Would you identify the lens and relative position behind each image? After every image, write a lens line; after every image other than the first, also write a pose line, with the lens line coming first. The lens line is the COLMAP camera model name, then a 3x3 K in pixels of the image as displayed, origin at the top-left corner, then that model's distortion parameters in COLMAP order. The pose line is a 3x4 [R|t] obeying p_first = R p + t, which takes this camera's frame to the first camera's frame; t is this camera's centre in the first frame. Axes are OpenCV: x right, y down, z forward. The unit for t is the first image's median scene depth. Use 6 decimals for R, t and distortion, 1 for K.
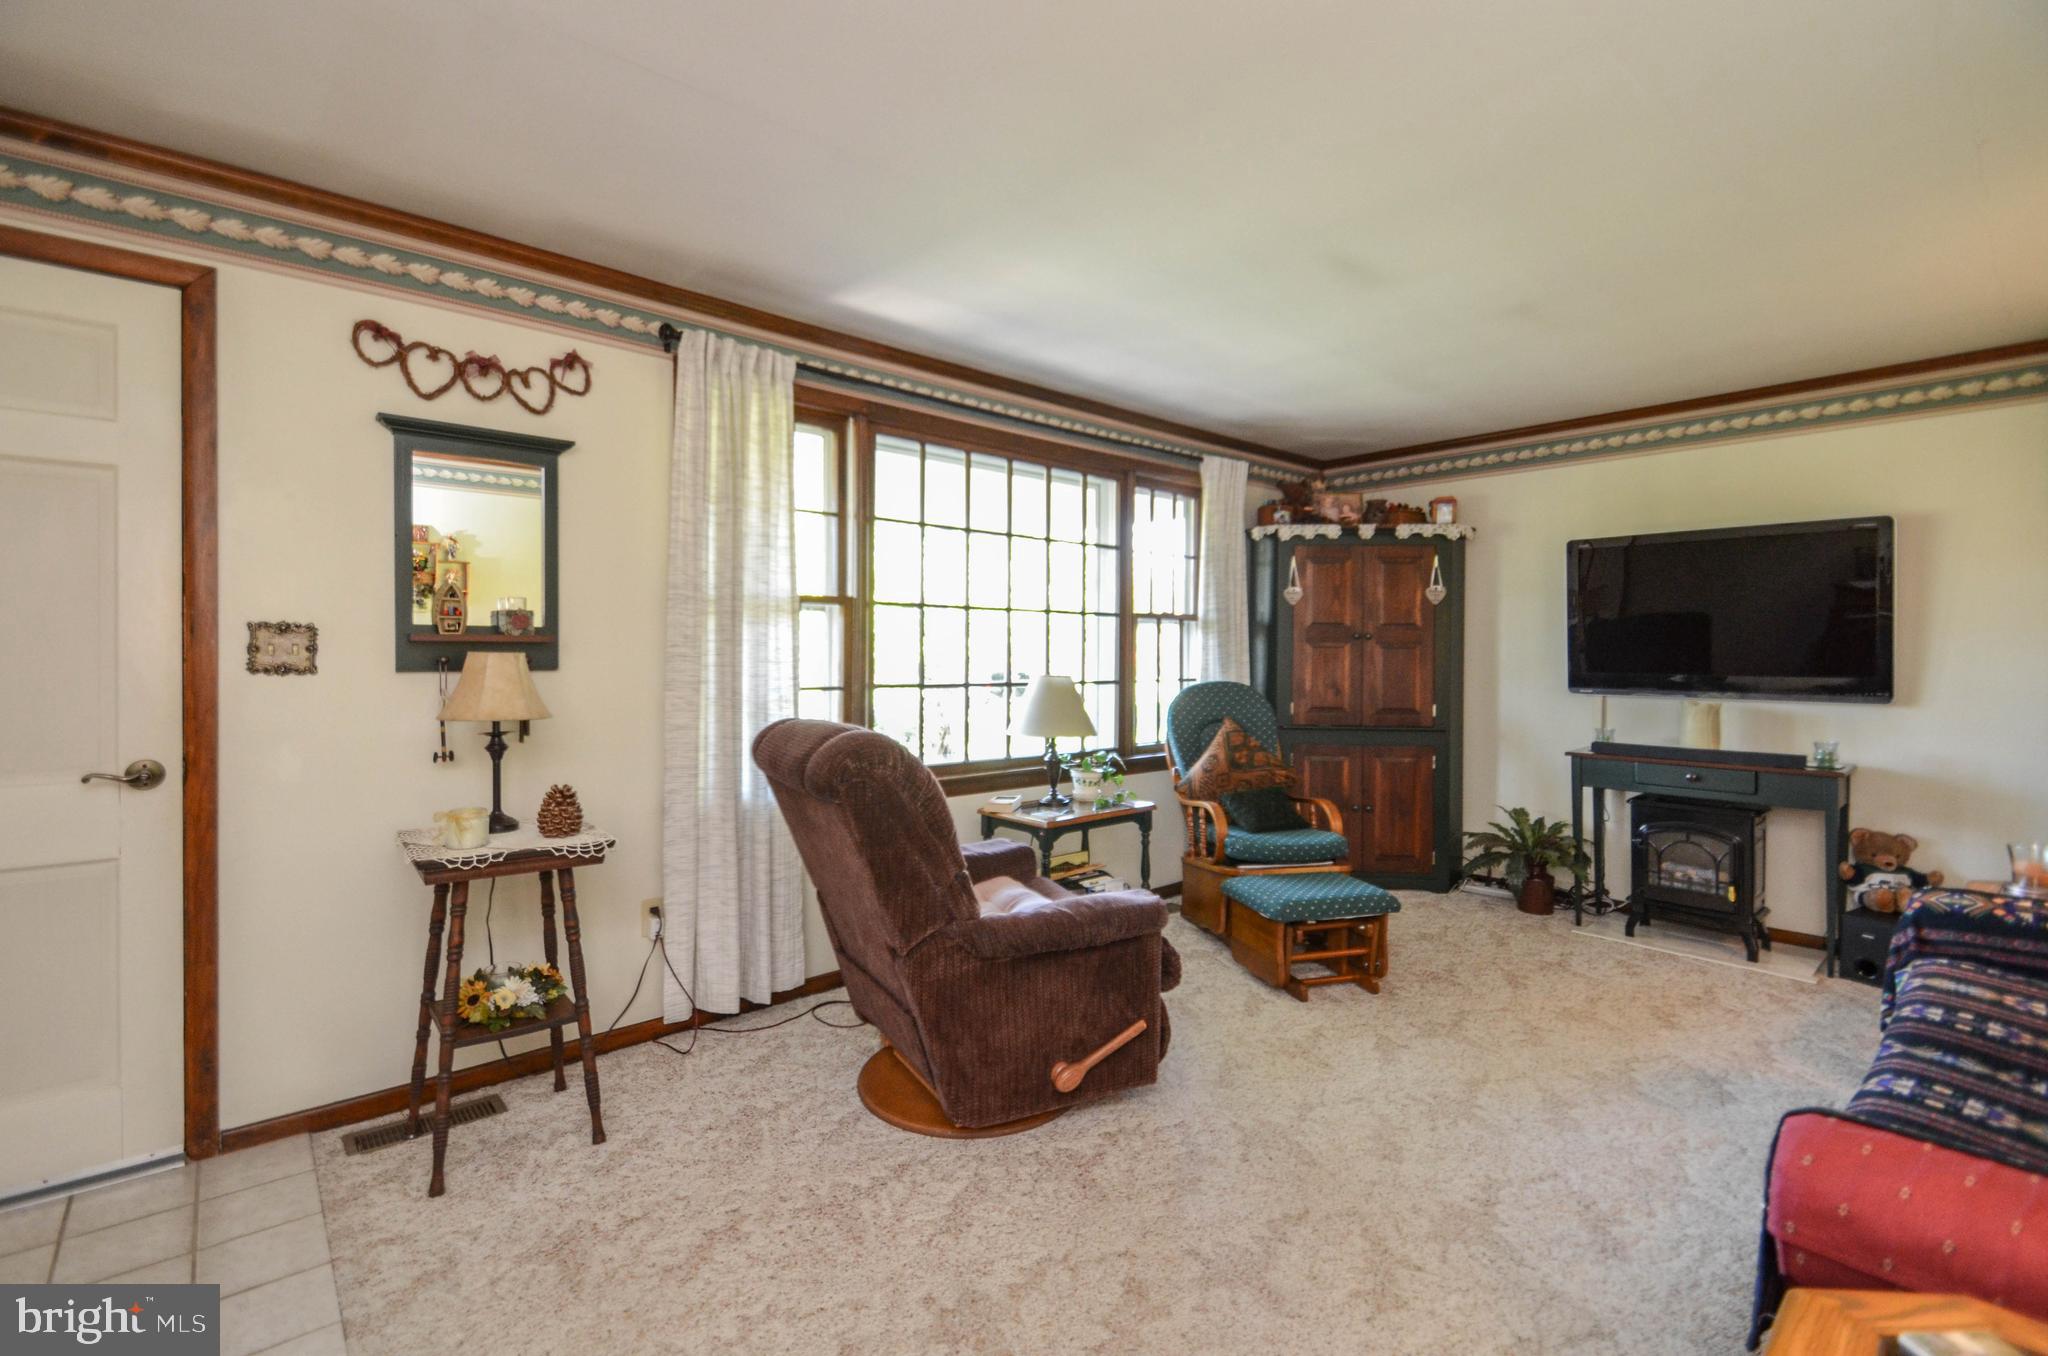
lens RADIAL K [[909.1, 0, 1019.6], [0, 909.1, 666.3], [0, 0, 1]] dist [0.011935, 0.000035]
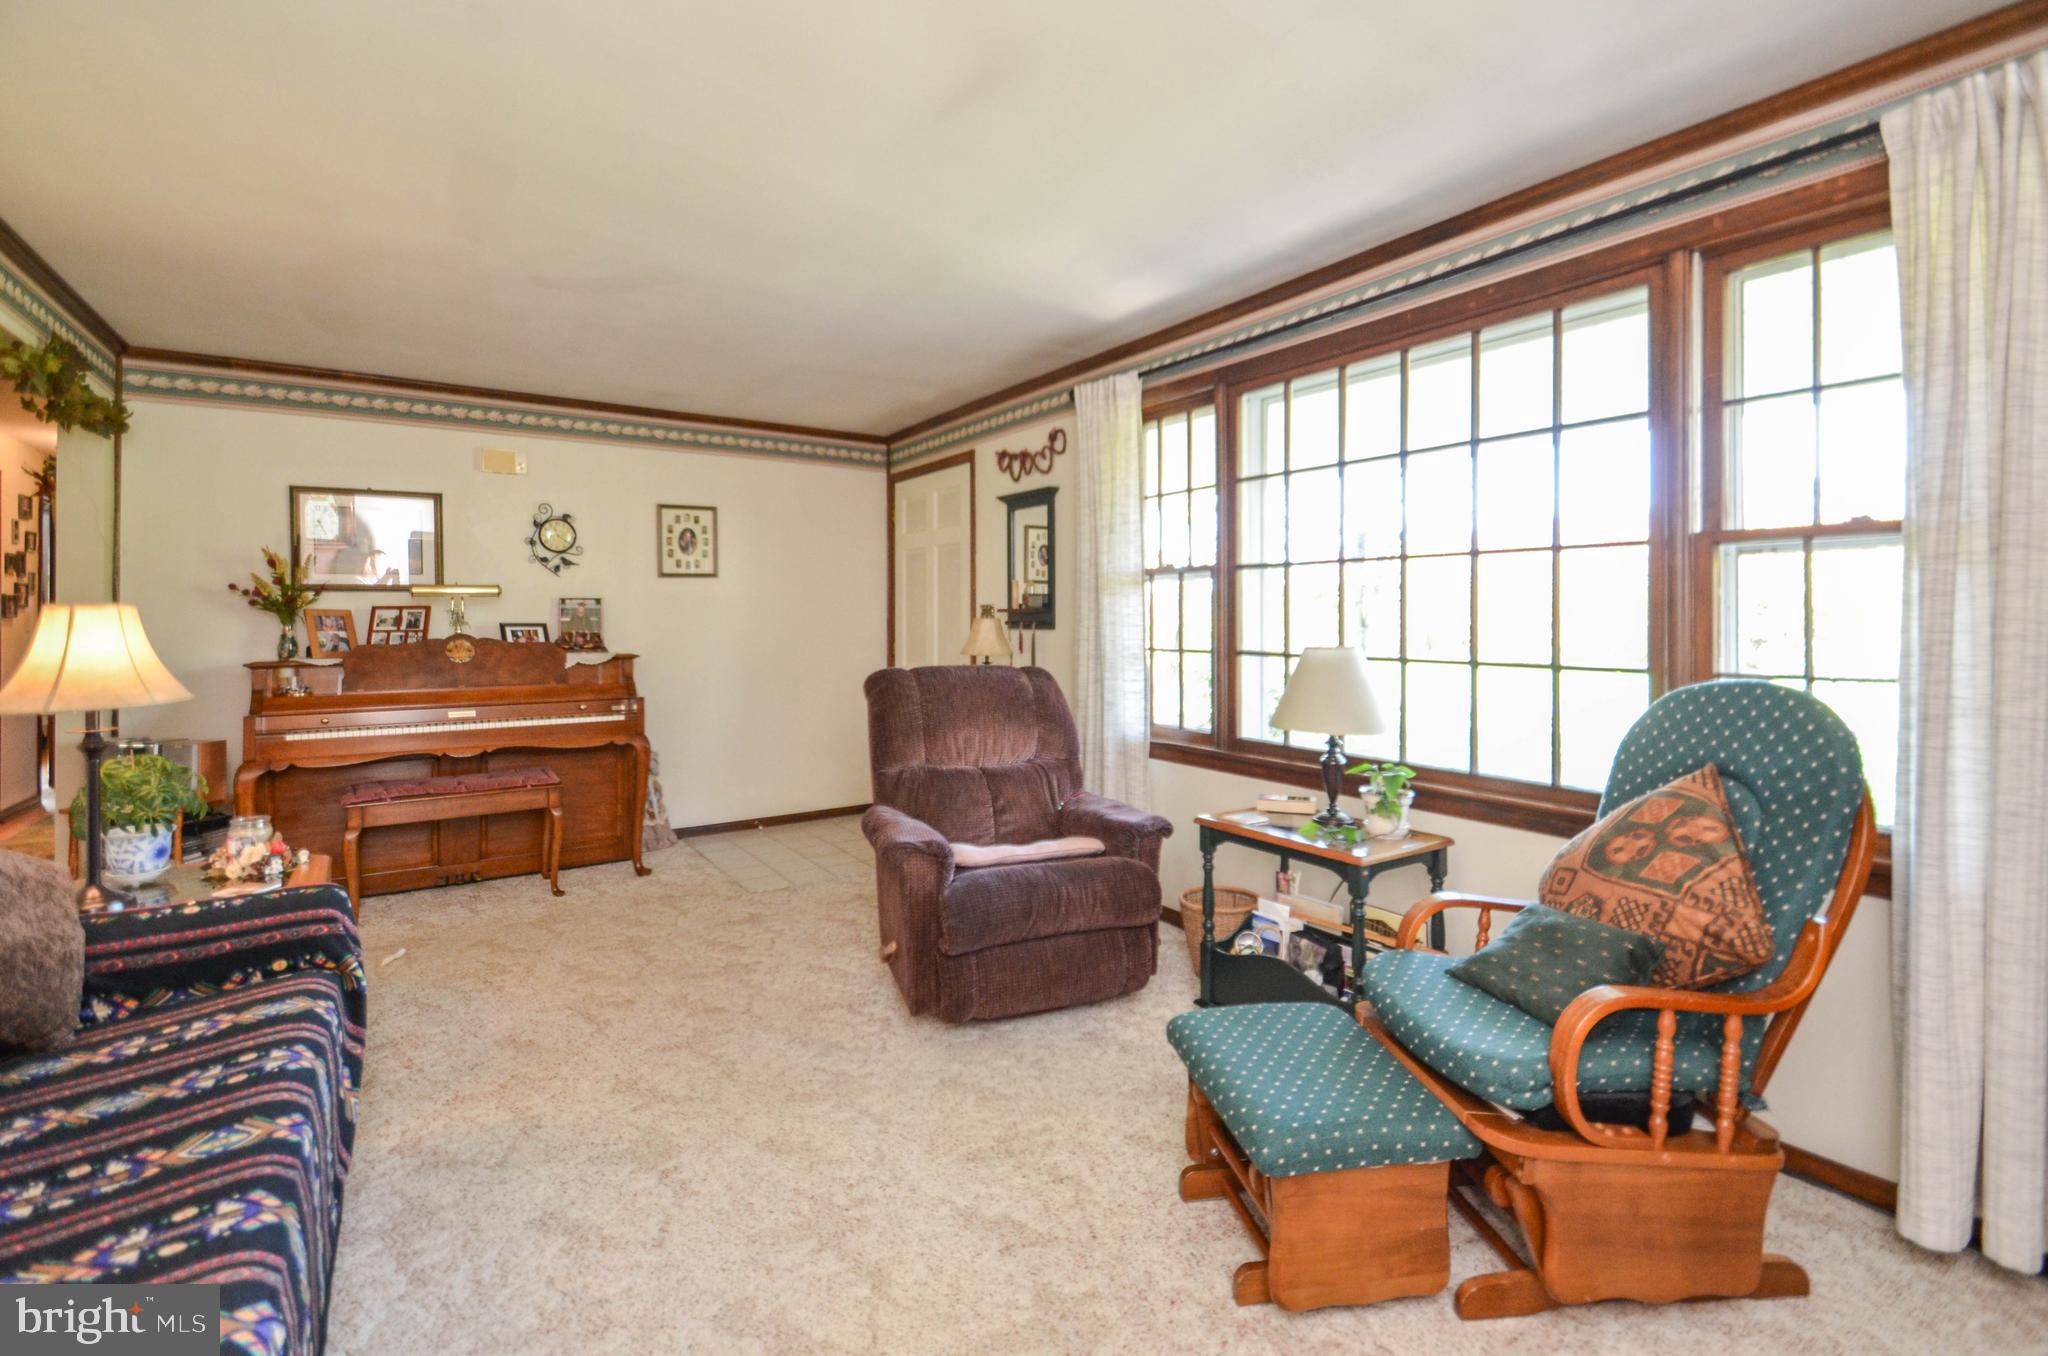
lens RADIAL K [[909.1, 0, 989.7], [0, 909.1, 627.1], [0, 0, 1]] dist [0.011935, 0.000035]
pose [[-0.149378, -0.000875, -0.988780, 0.958833], [-0.023856, 0.999712, 0.002719, -0.001596], [0.988492, 0.023994, -0.149356, 0.996847]]
